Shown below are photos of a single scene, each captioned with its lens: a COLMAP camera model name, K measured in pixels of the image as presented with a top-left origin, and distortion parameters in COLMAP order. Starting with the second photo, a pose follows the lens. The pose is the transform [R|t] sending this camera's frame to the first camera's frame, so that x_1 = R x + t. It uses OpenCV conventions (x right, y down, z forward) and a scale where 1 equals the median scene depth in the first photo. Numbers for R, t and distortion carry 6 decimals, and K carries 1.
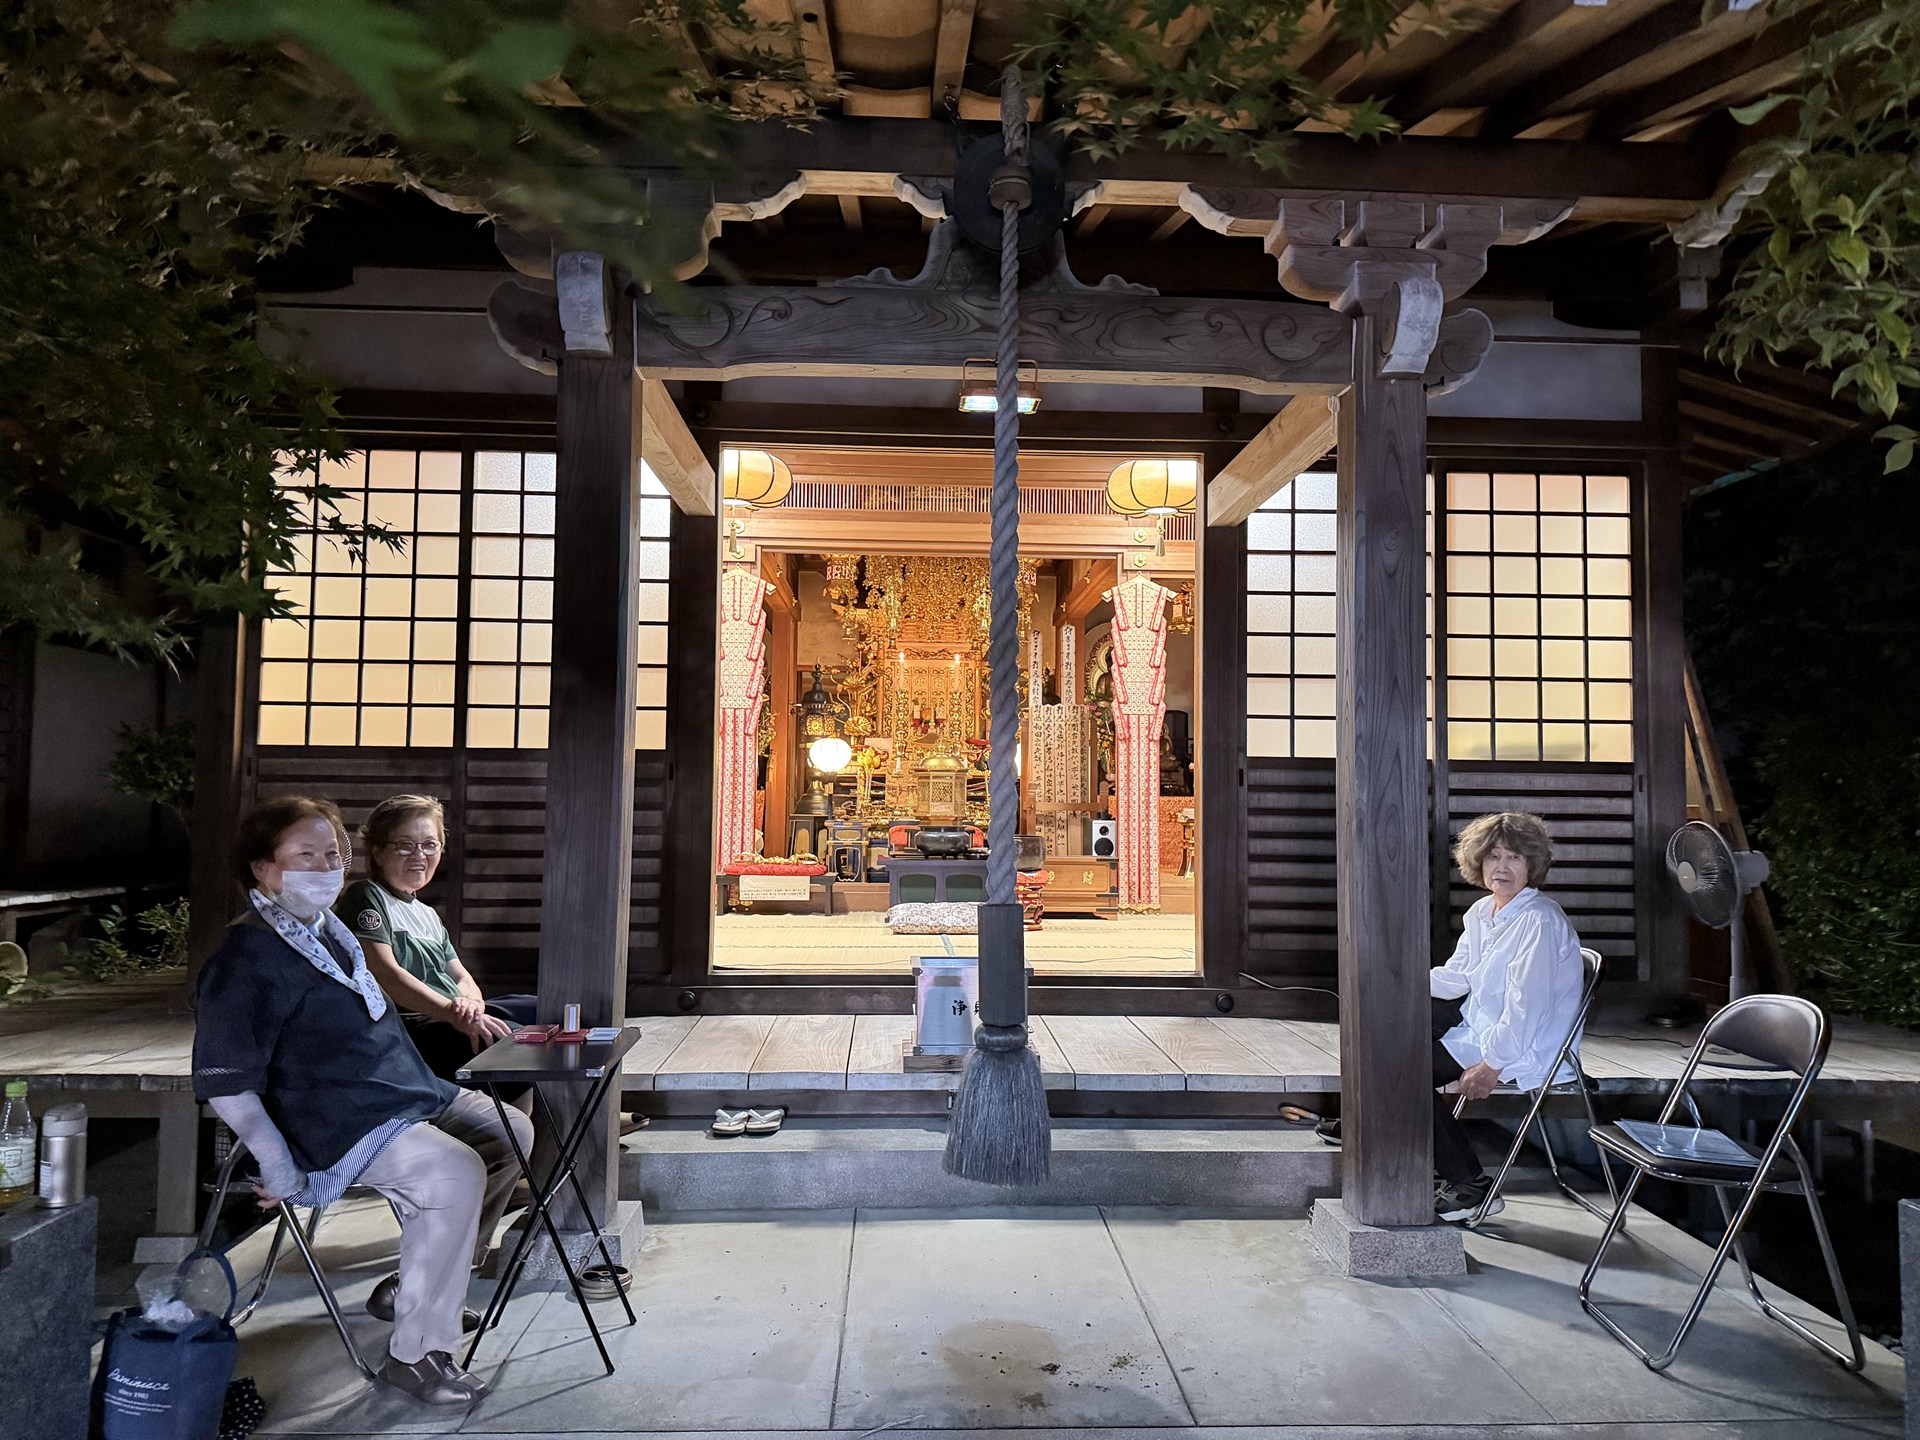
lens RADIAL K [[1347.5, 0, 960.0], [0, 1347.5, 719.8], [0, 0, 1]] dist [-0.004853, -0.000882]
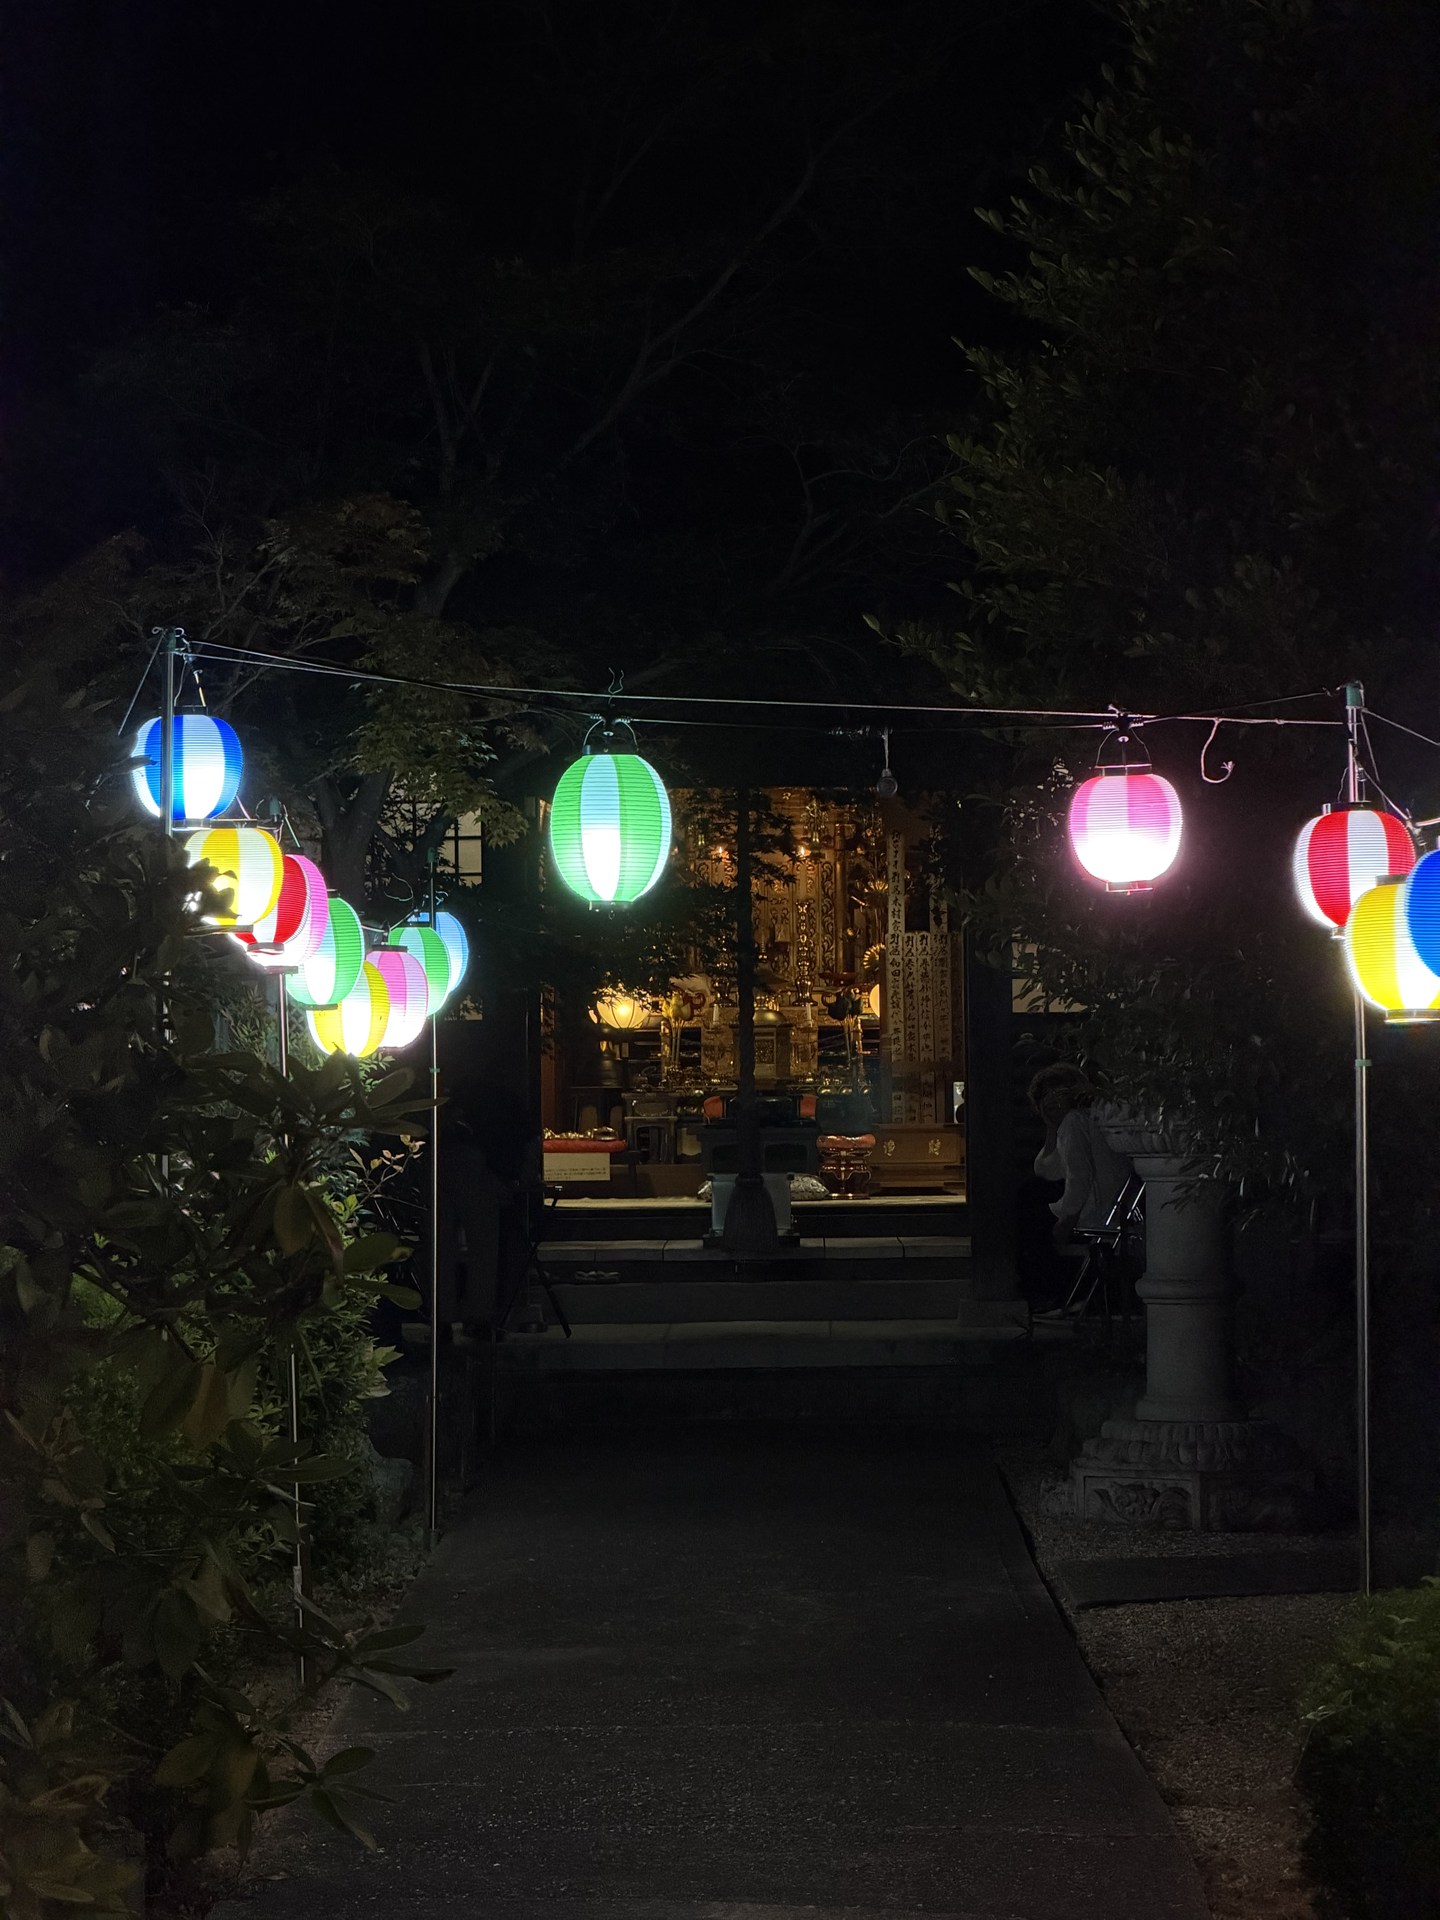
lens RADIAL K [[5595.4, 0, 720.0], [0, 5595.4, 961.0], [0, 0, 1]] dist [-0.004131, 0.000000]
pose [[0.997842, -0.022856, -0.061558, 0.149030], [0.025015, 0.999091, 0.034531, -0.104485], [0.060713, -0.035996, 0.997506, -2.096574]]
